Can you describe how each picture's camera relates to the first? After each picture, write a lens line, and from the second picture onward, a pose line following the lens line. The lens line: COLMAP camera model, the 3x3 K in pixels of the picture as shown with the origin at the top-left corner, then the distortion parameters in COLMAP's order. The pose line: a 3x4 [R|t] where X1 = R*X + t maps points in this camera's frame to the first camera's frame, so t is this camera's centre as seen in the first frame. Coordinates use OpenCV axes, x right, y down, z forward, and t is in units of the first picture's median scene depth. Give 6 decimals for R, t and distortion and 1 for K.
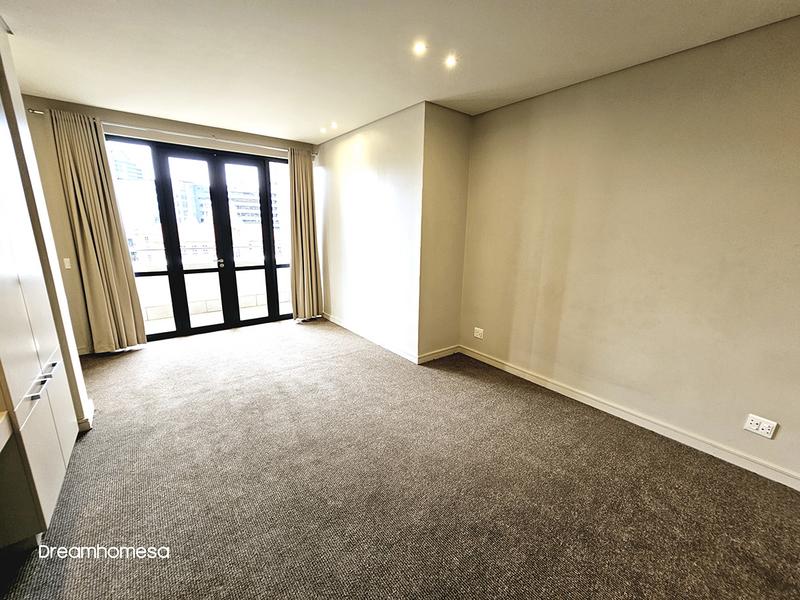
lens RADIAL K [[323.5, 0, 402.7], [0, 323.5, 299.1], [0, 0, 1]] dist [0.001263, 0.000314]
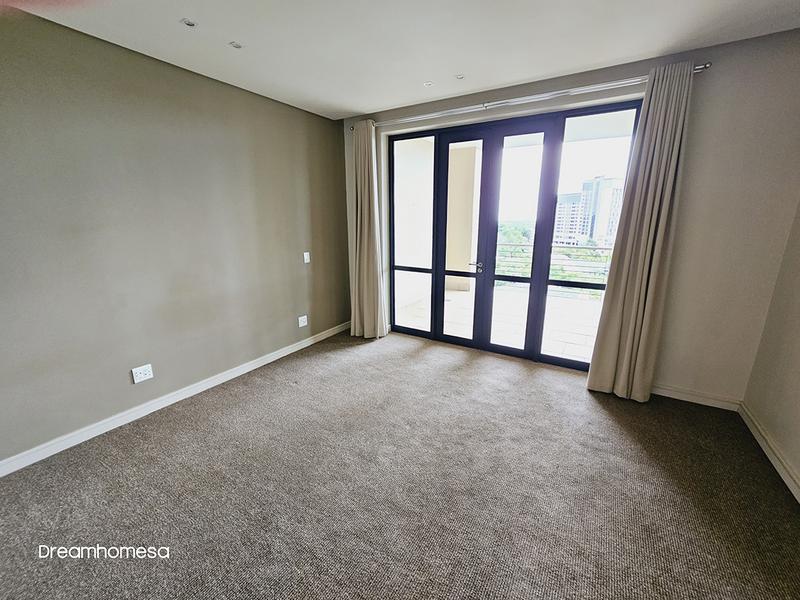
lens RADIAL K [[325.3, 0, 399.0], [0, 325.3, 298.7], [0, 0, 1]] dist [0.001359, 0.000037]
pose [[0.353917, 0.183920, -0.917015, 0.133009], [-0.231960, 0.967102, 0.104442, -0.076538], [0.906056, 0.175747, 0.384936, 0.536109]]
